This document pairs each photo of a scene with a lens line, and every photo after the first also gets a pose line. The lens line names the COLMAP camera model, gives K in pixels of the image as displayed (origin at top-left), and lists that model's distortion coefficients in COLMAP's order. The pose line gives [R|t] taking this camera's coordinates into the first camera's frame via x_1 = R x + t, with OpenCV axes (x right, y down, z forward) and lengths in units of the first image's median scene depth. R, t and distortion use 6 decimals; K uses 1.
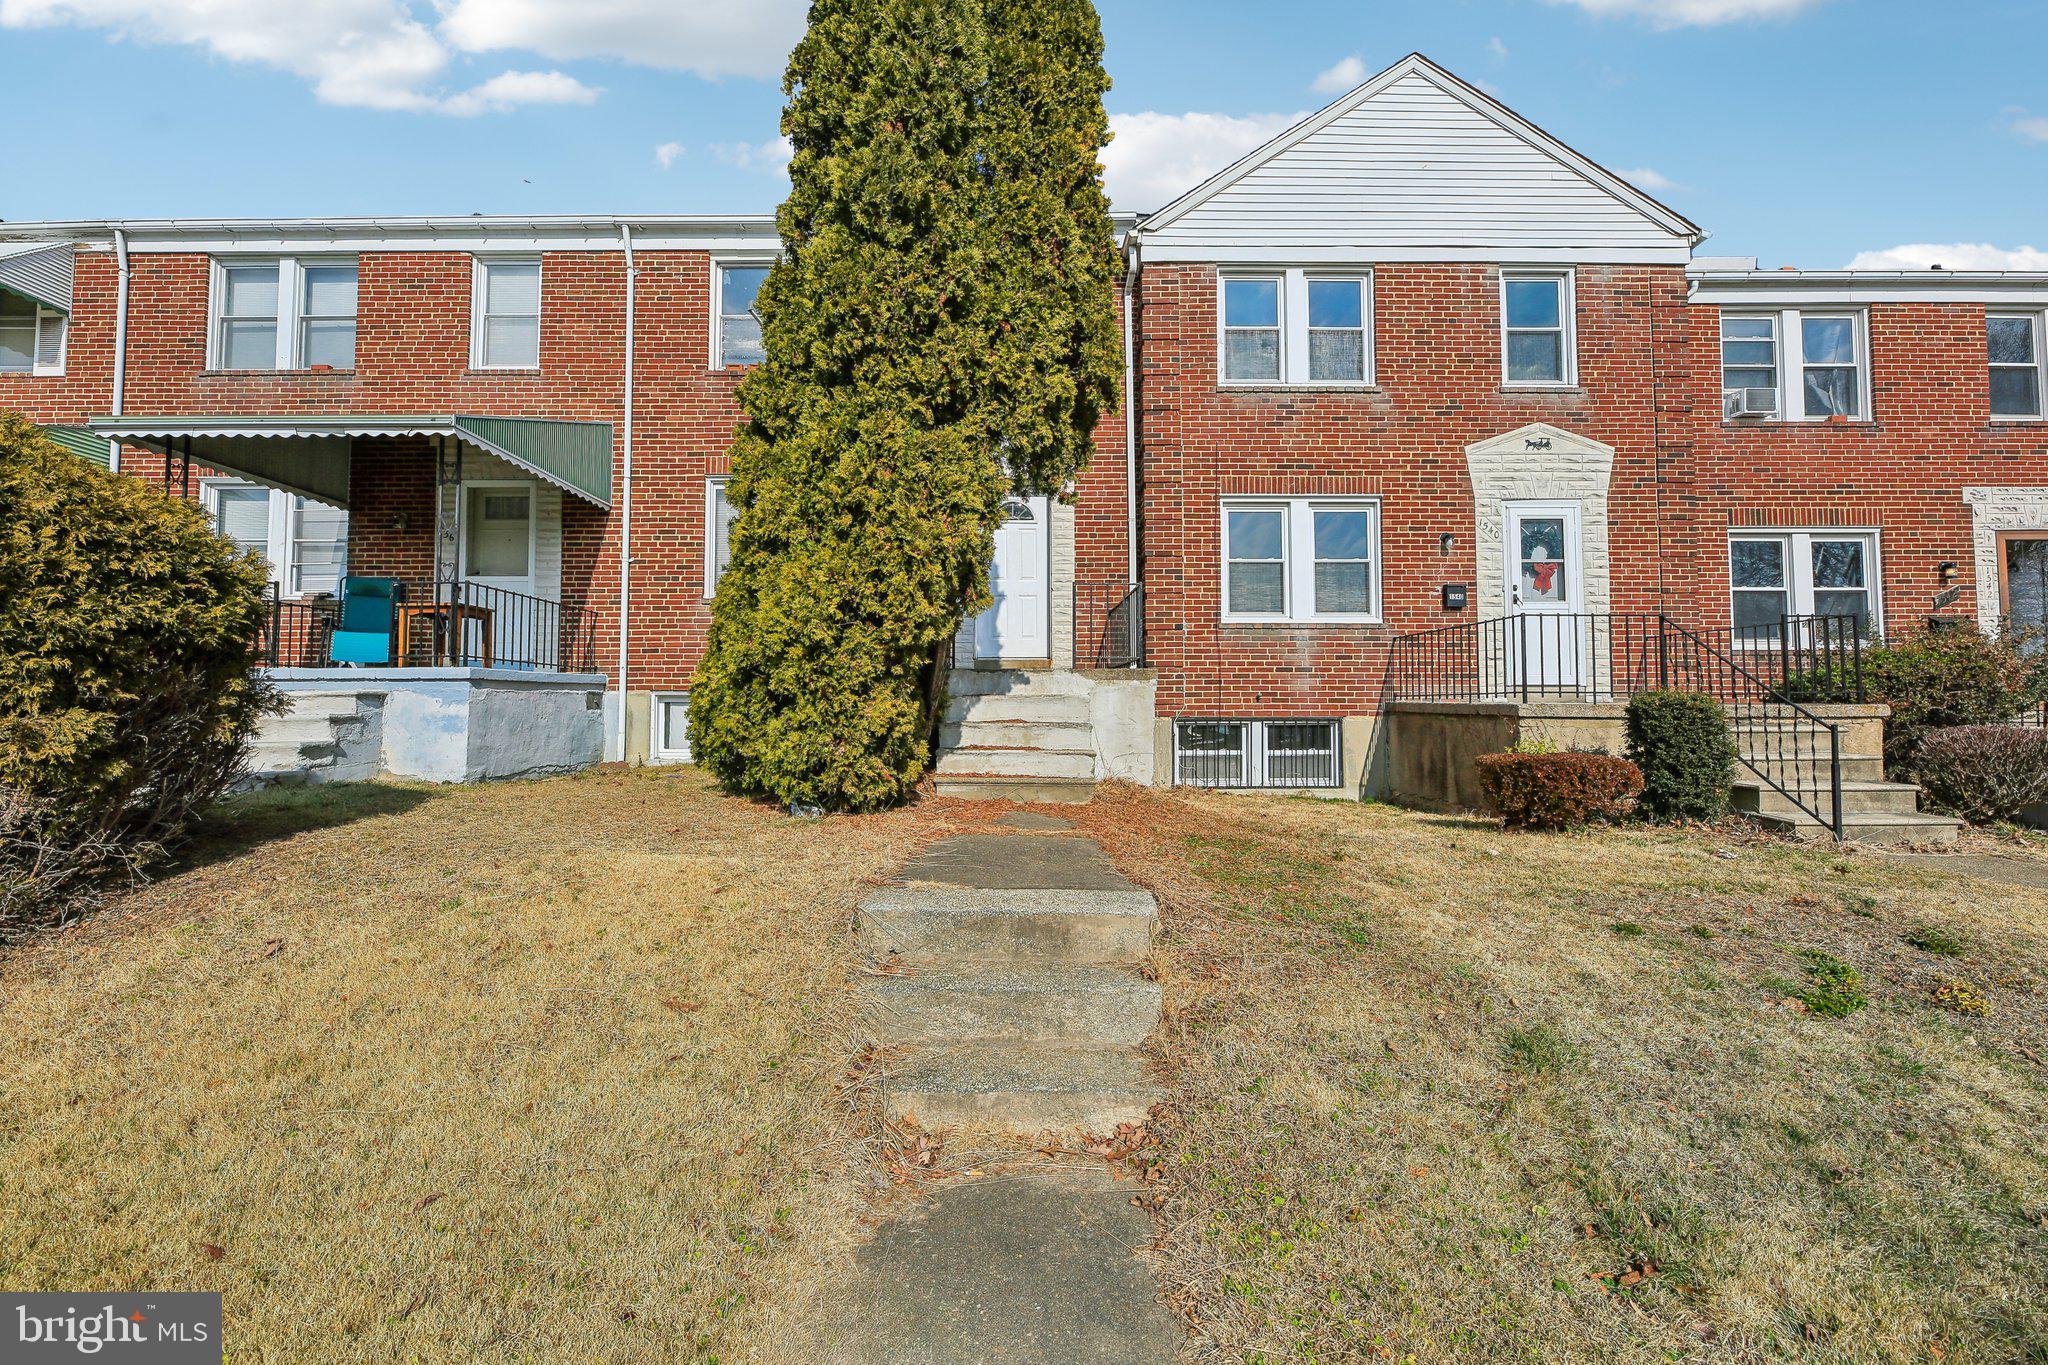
lens RADIAL K [[841.3, 0, 1016.8], [0, 841.3, 686.7], [0, 0, 1]] dist [0.001761, -0.002628]
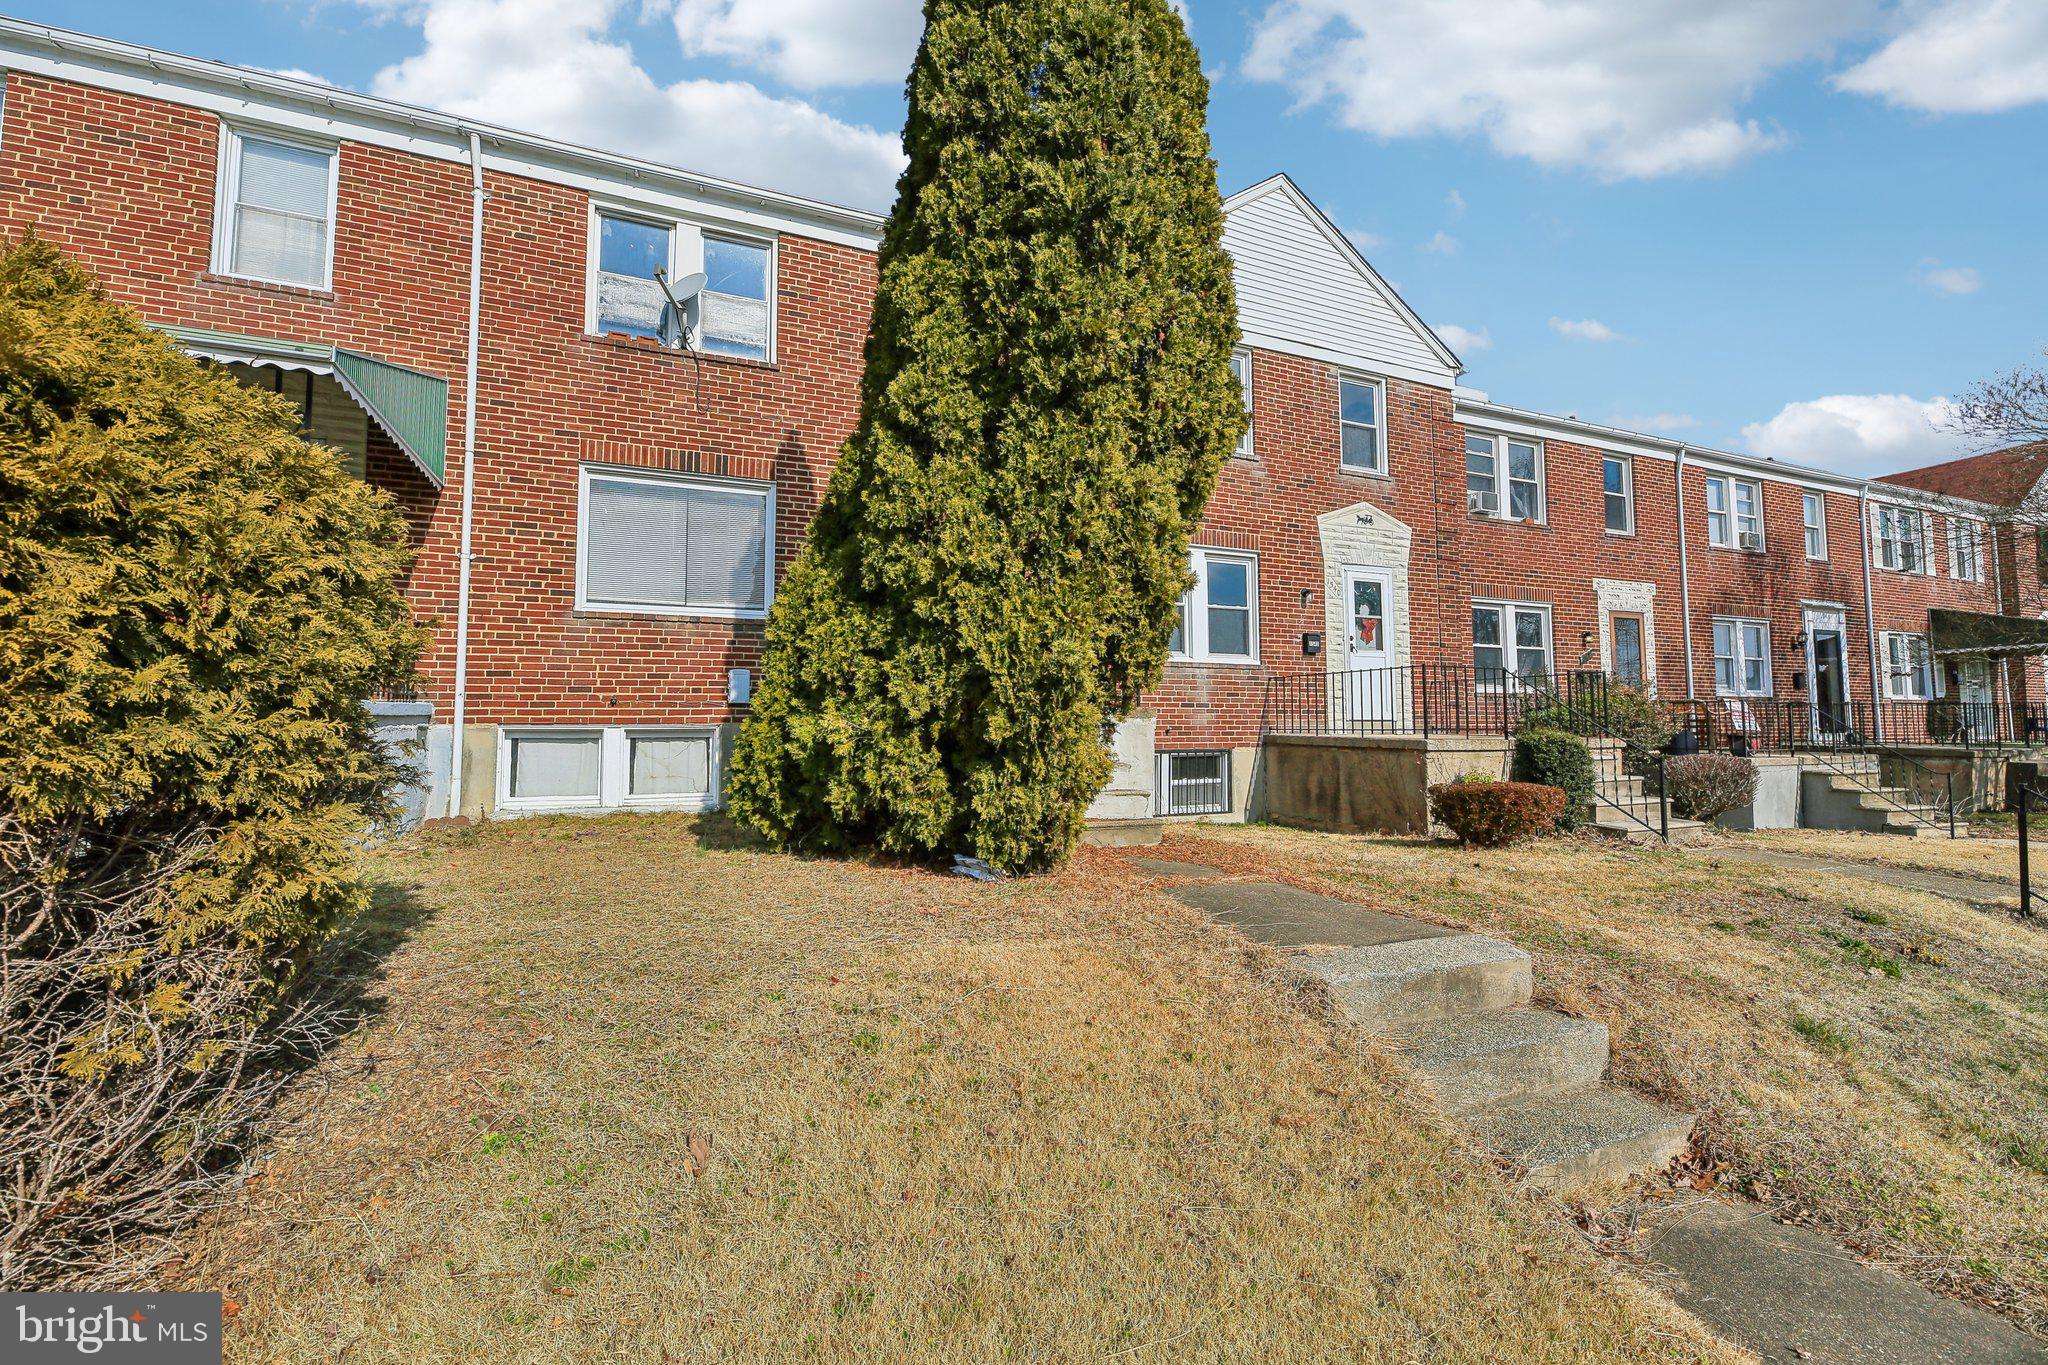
lens RADIAL K [[841.3, 0, 1023.0], [0, 841.3, 688.2], [0, 0, 1]] dist [0.001761, -0.002628]
pose [[0.921667, 0.016791, 0.387619, -0.293123], [-0.008220, 0.999684, -0.023757, -0.014481], [-0.387895, 0.018710, 0.921514, 0.084140]]
